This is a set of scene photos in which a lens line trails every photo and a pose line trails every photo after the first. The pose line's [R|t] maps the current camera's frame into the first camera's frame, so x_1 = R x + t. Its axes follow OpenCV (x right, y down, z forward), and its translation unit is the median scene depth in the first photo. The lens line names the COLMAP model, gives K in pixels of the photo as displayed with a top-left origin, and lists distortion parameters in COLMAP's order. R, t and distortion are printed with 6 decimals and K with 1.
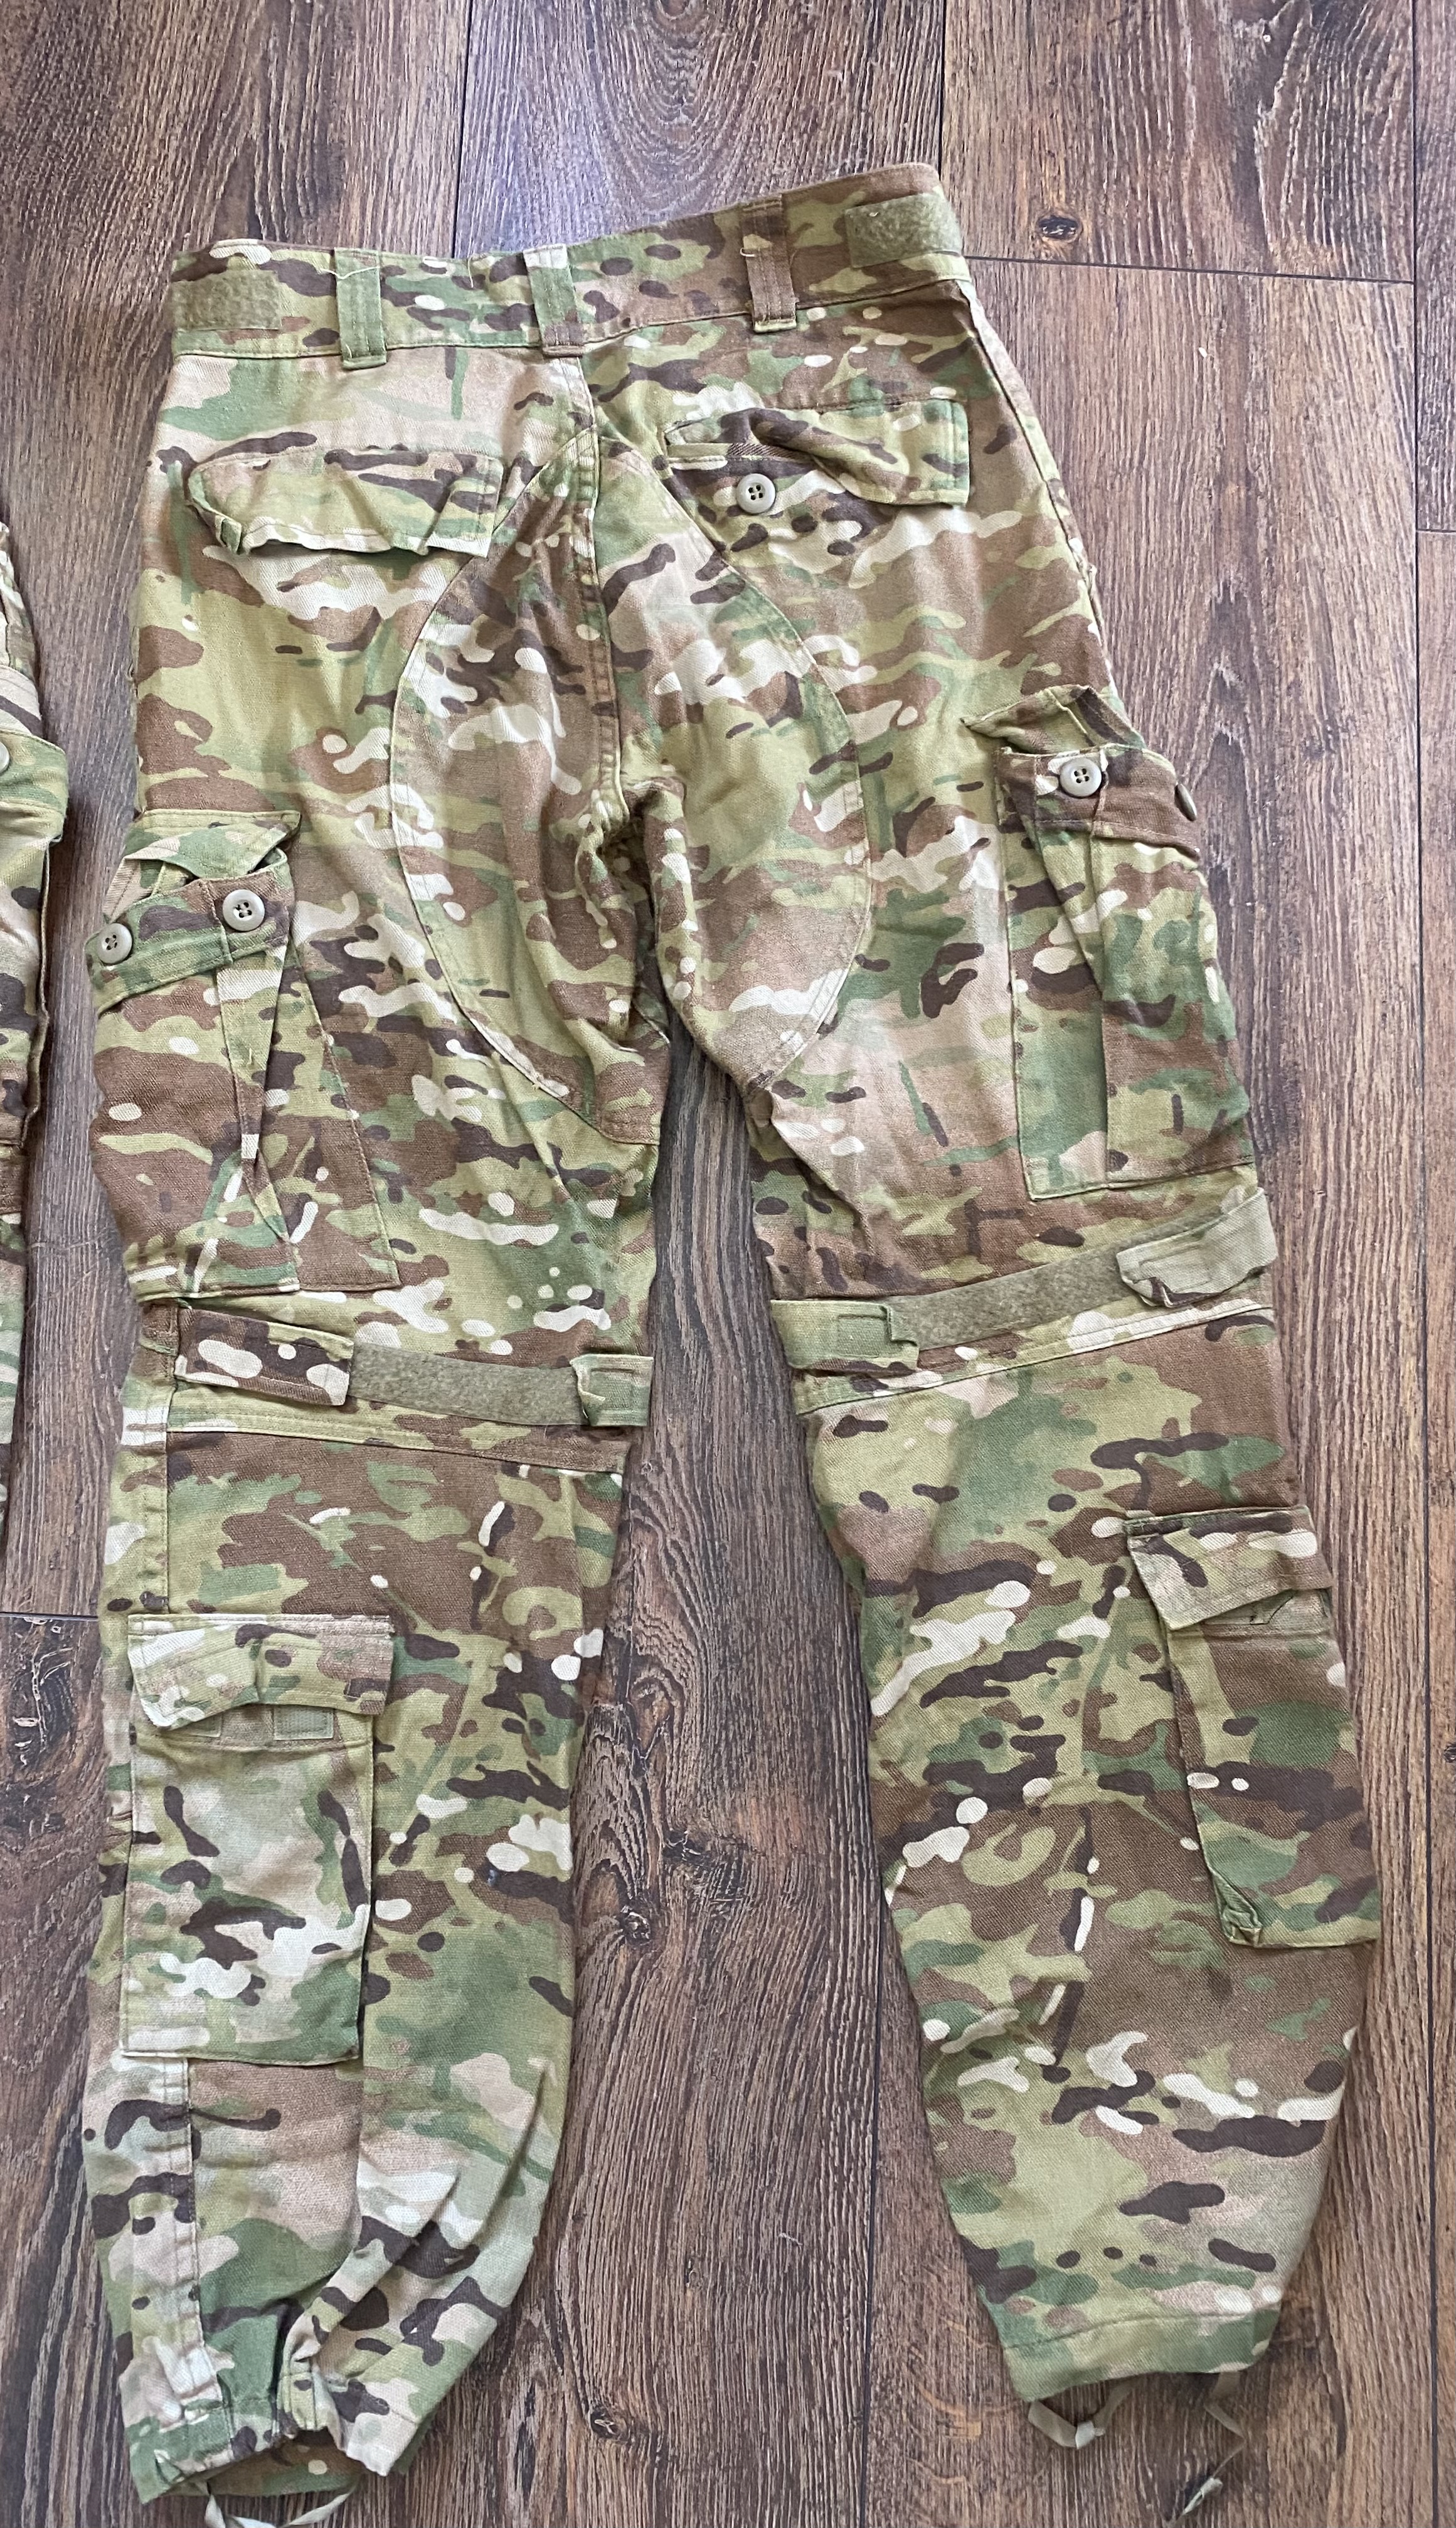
lens RADIAL K [[1805.5, 0, 740.7], [0, 1805.5, 1268.4], [0, 0, 1]] dist [0.000325, 0.004046]
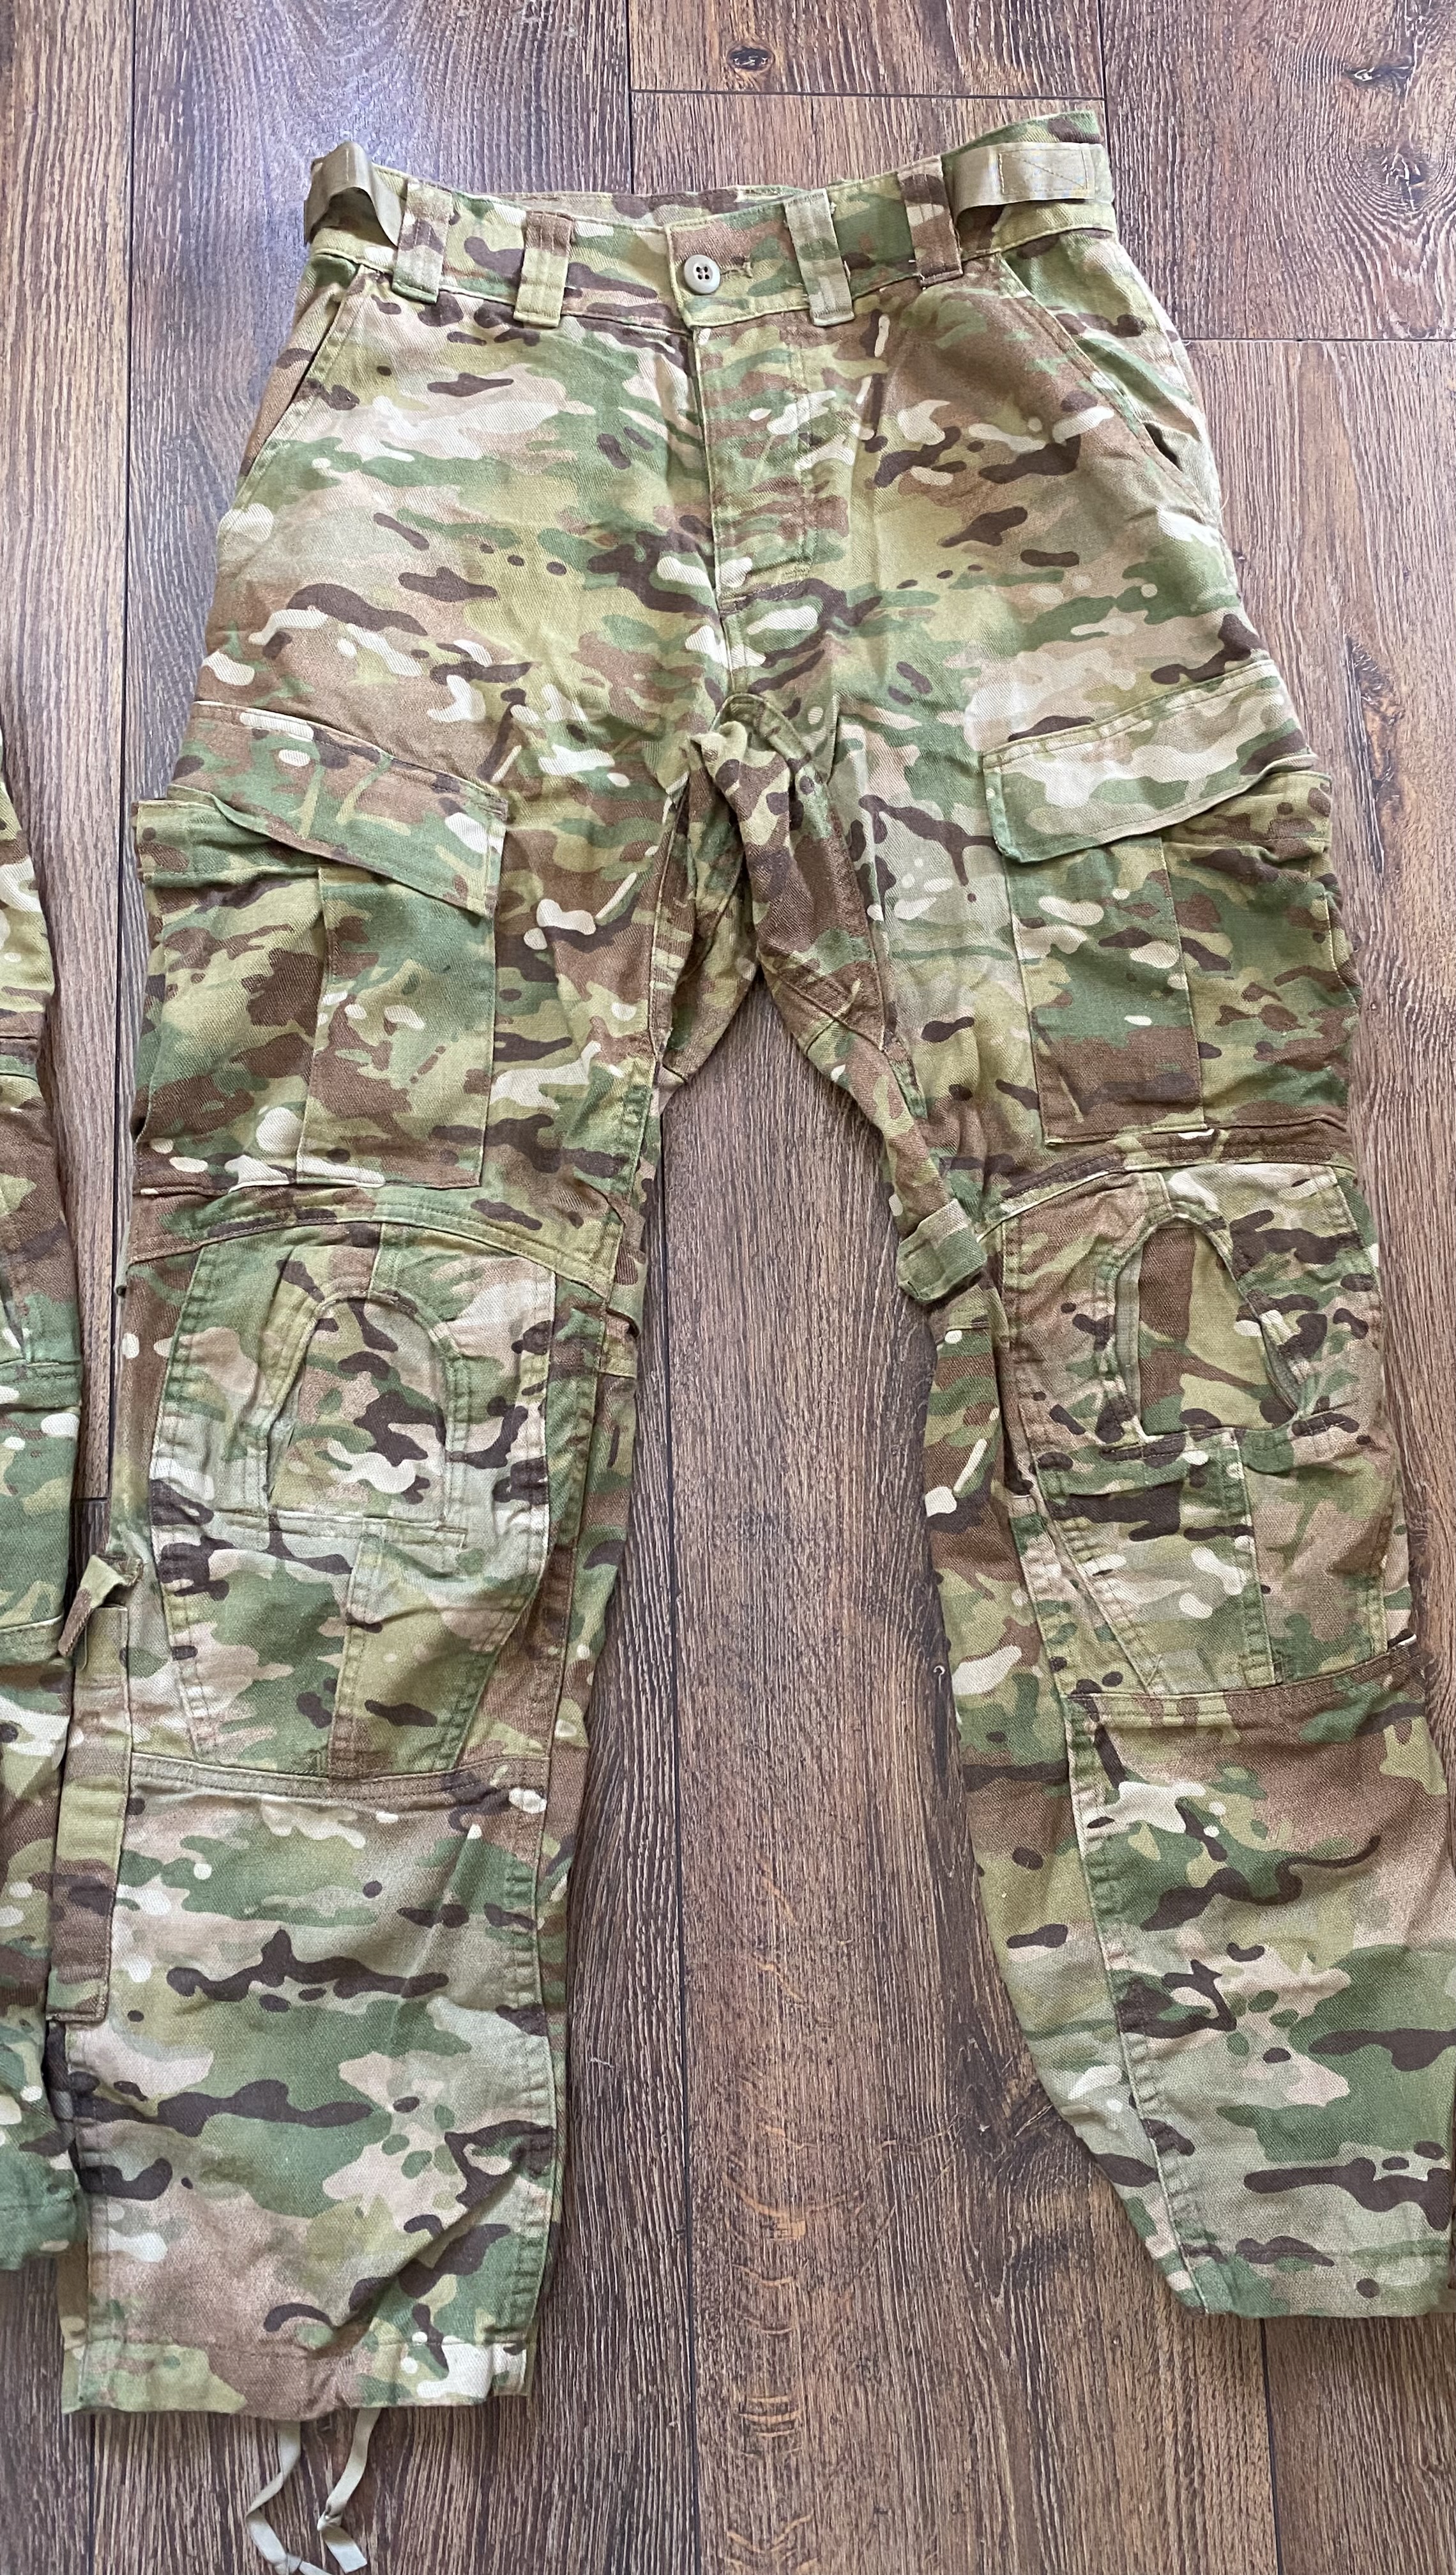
lens RADIAL K [[1839.2, 0, 788.5], [0, 1839.2, 1245.4], [0, 0, 1]] dist [0.000325, 0.004046]
pose [[0.994792, -0.080301, 0.062769, 0.104061], [0.080650, 0.996738, -0.003048, 0.106090], [-0.062320, 0.008095, 0.998023, -0.013766]]
